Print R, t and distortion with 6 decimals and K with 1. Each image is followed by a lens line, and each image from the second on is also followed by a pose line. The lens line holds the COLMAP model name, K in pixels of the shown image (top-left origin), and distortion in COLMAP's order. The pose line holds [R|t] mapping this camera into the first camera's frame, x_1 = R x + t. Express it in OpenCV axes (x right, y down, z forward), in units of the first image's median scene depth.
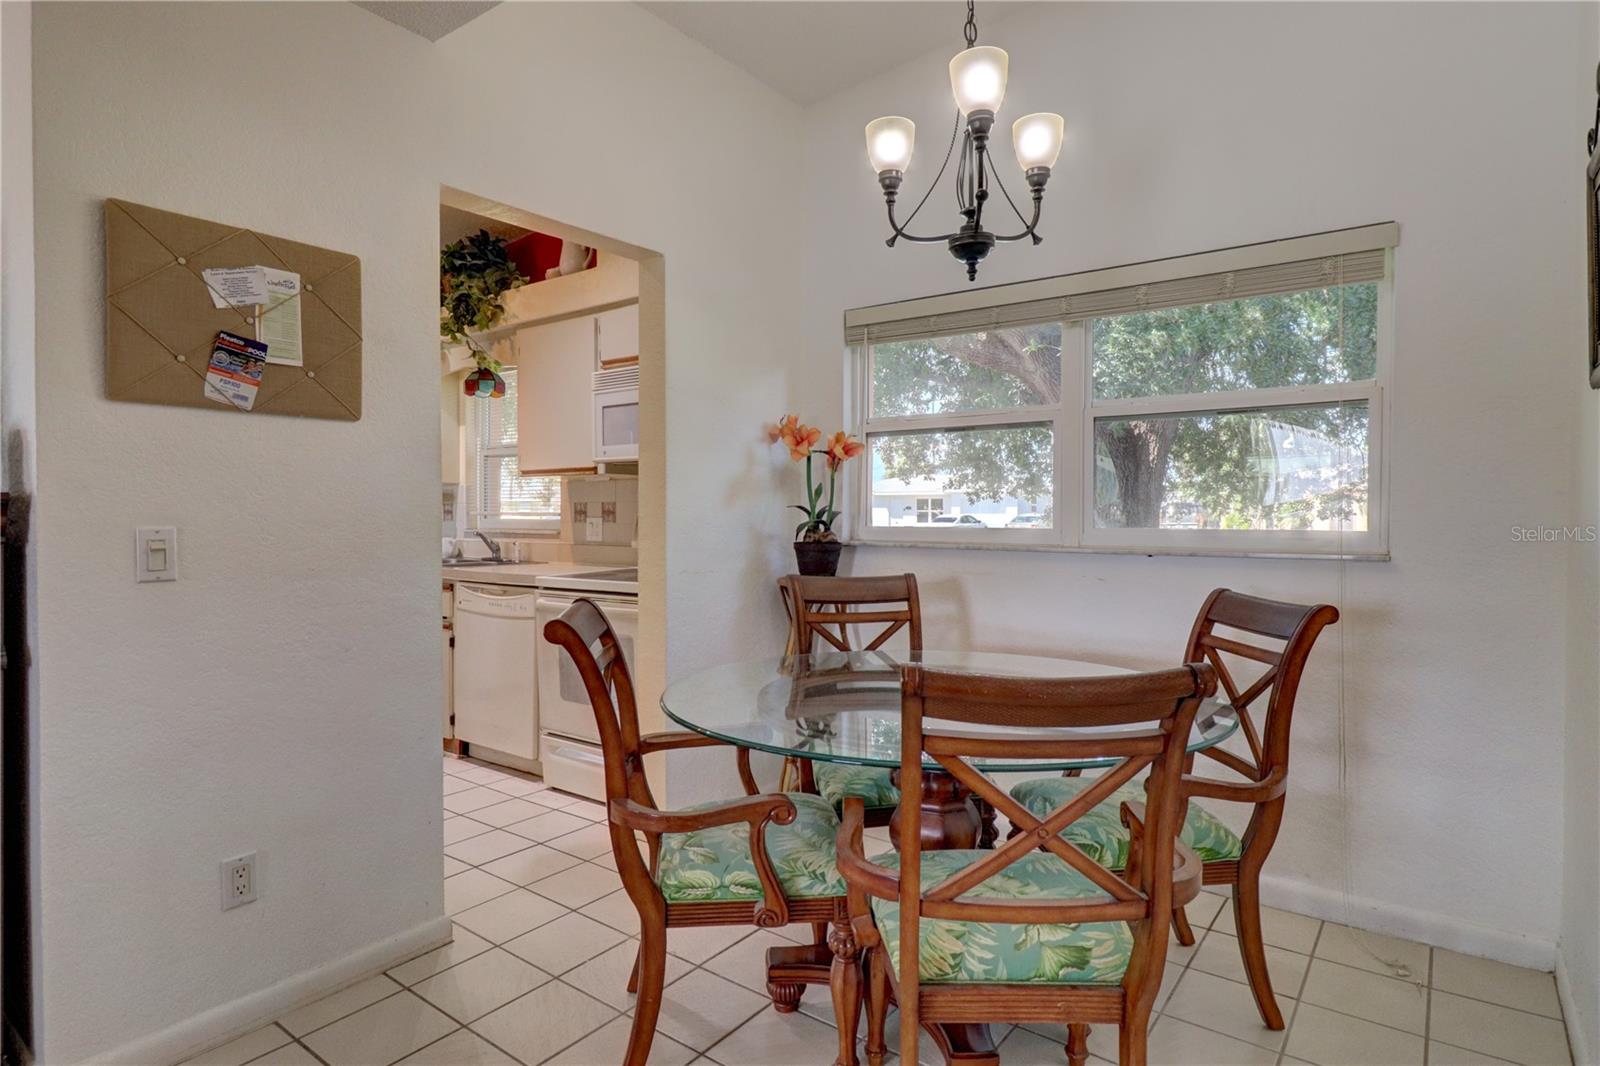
lens RADIAL K [[856.5, 0, 808.6], [0, 856.5, 527.1], [0, 0, 1]] dist [0.004387, -0.001720]
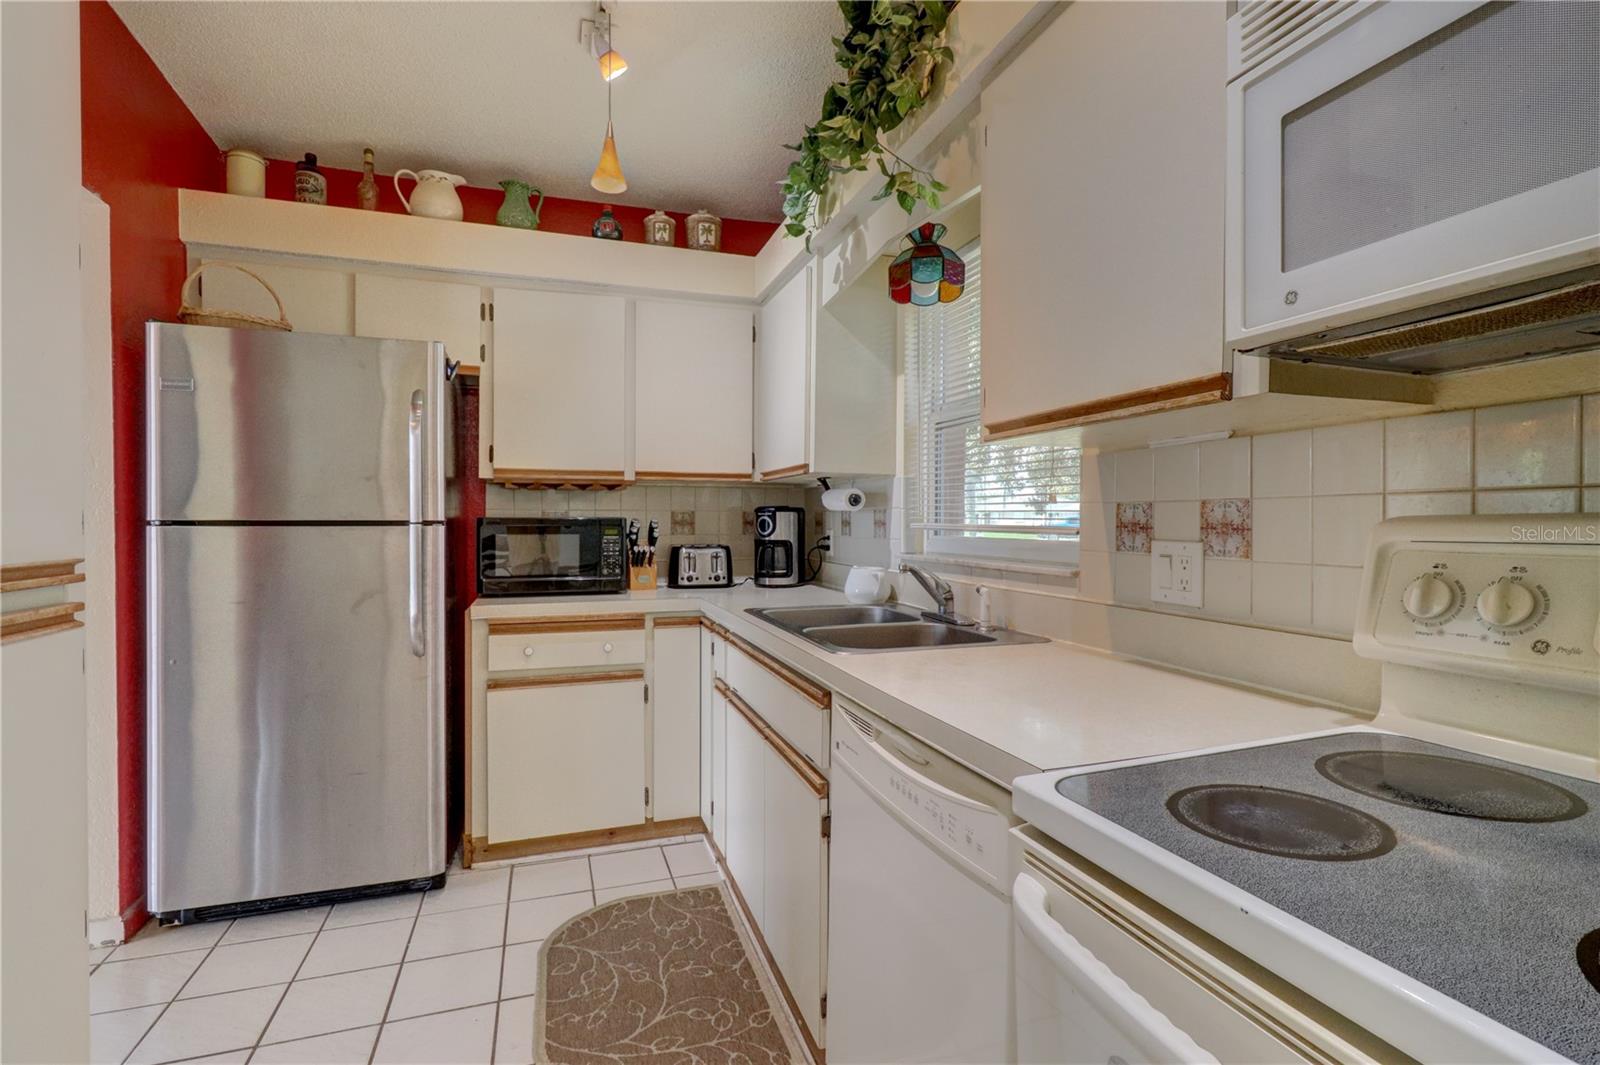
lens RADIAL K [[755.5, 0, 808.1], [0, 755.5, 529.5], [0, 0, 1]] dist [-0.000391, 0.000189]
pose [[0.830702, 0.007265, -0.556670, -0.225226], [-0.011408, 0.999927, -0.003974, -0.014766], [0.556601, 0.009652, 0.830724, 0.716374]]
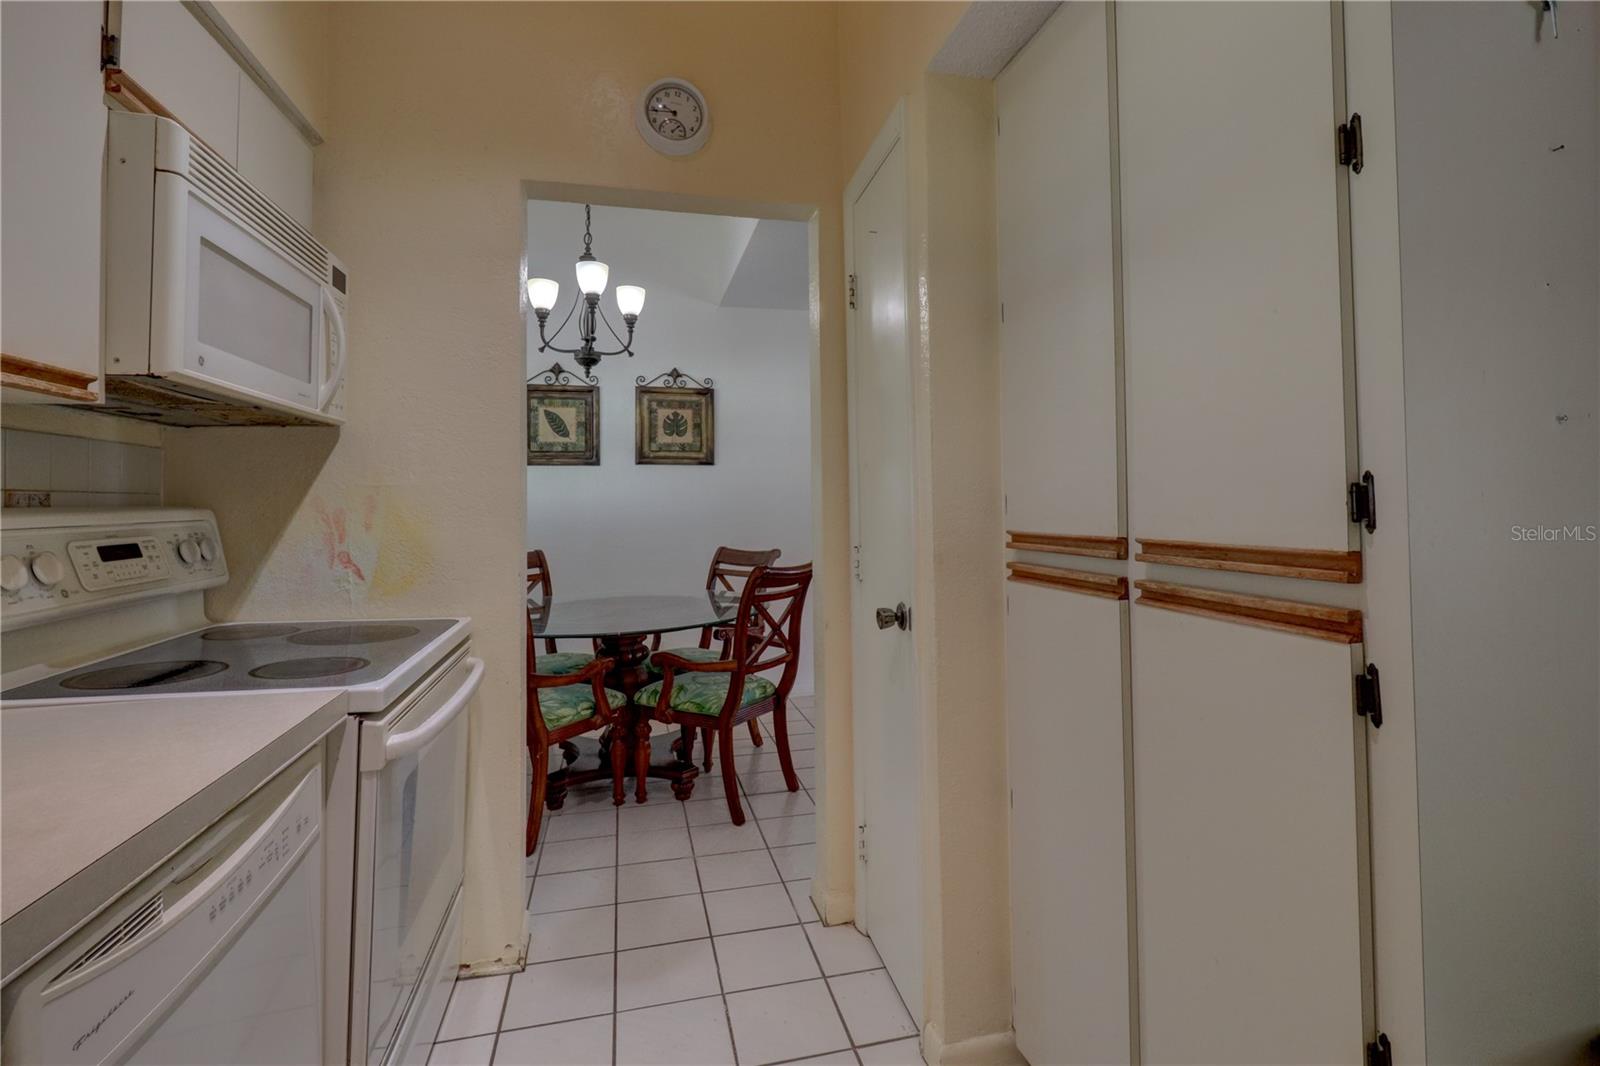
lens RADIAL K [[767.6, 0, 800.0], [0, 767.6, 486.7], [0, 0, 1]] dist [0.000361, 0.000133]
pose [[-0.770335, 0.021304, 0.637283, -0.633287], [0.019715, 0.999760, -0.009590, -0.022771], [-0.637334, 0.005177, -0.770570, 1.055443]]
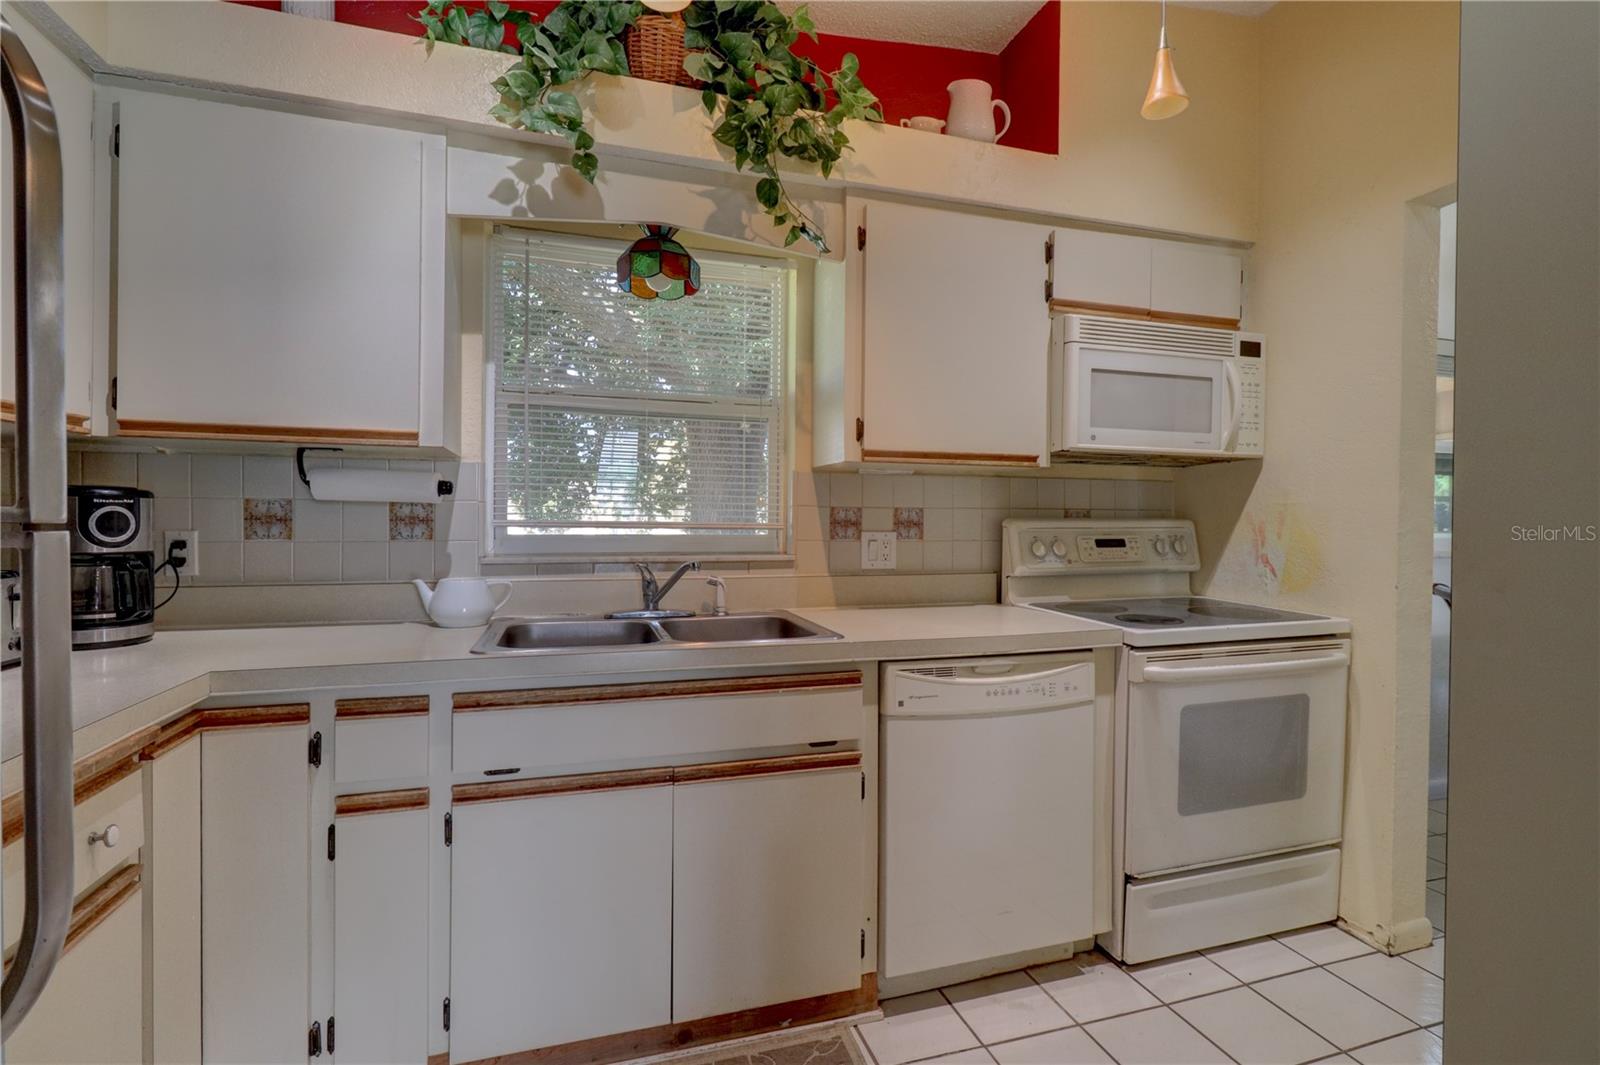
lens RADIAL K [[755.5, 0, 808.1], [0, 755.5, 529.5], [0, 0, 1]] dist [-0.000391, 0.000189]
pose [[0.561268, -0.012351, 0.827542, -0.831880], [0.005708, 0.999923, 0.011053, -0.021516], [-0.827615, -0.001480, 0.561295, 0.824796]]
